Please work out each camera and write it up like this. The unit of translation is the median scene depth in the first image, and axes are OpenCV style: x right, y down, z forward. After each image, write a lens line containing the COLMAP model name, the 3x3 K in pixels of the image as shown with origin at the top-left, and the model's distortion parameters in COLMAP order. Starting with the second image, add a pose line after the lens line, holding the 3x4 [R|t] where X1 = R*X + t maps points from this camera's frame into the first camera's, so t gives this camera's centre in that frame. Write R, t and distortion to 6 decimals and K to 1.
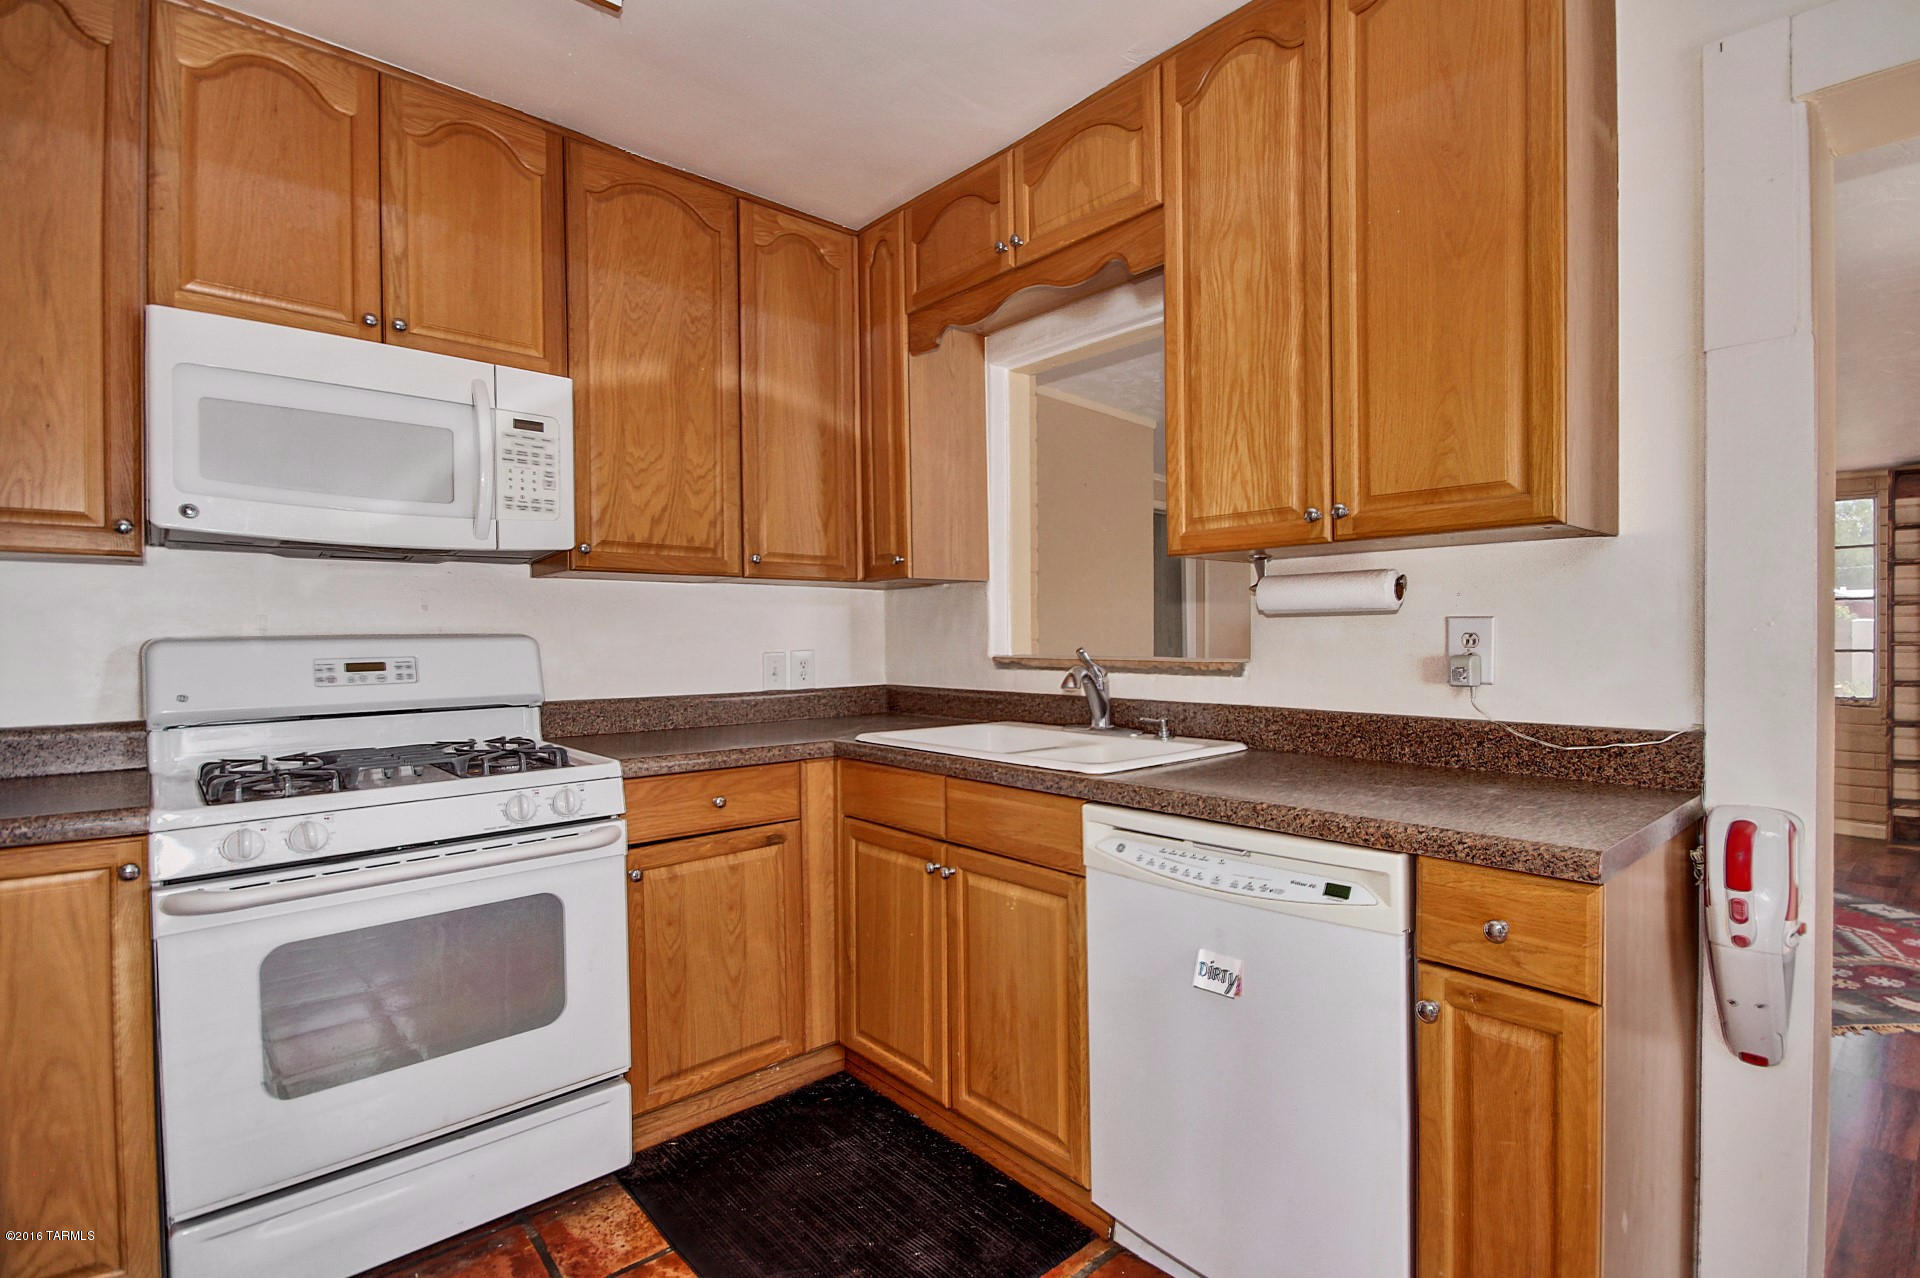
lens RADIAL K [[905.5, 0, 961.6], [0, 905.5, 640.2], [0, 0, 1]] dist [0.003223, 0.000059]
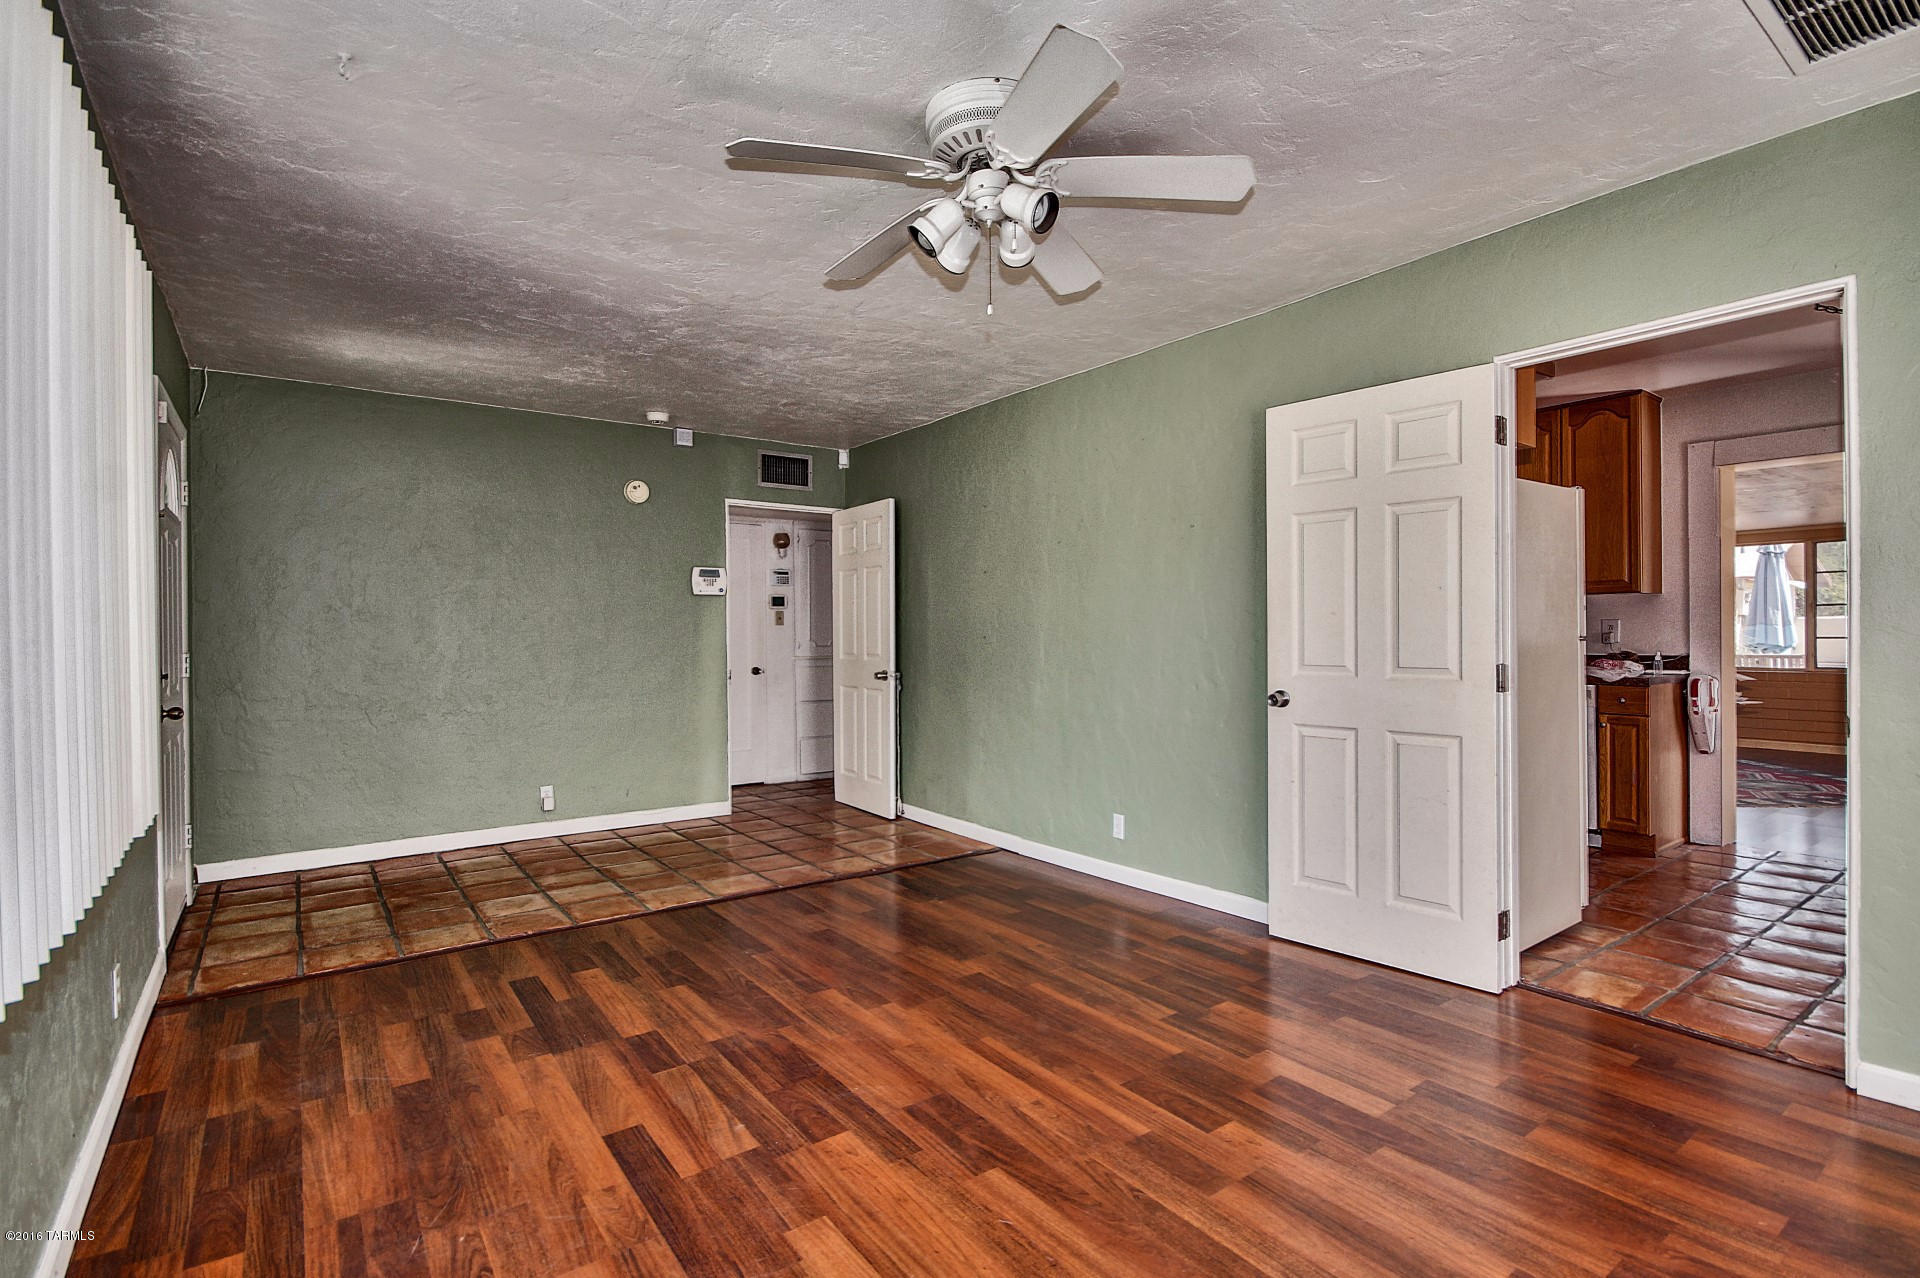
lens RADIAL K [[905.5, 0, 958.9], [0, 905.5, 639.1], [0, 0, 1]] dist [0.003223, 0.000059]
pose [[0.996260, 0.000174, -0.086407, -1.625321], [-0.000321, 0.999999, -0.001688, 0.057386], [0.086407, 0.001710, 0.996258, -2.662263]]
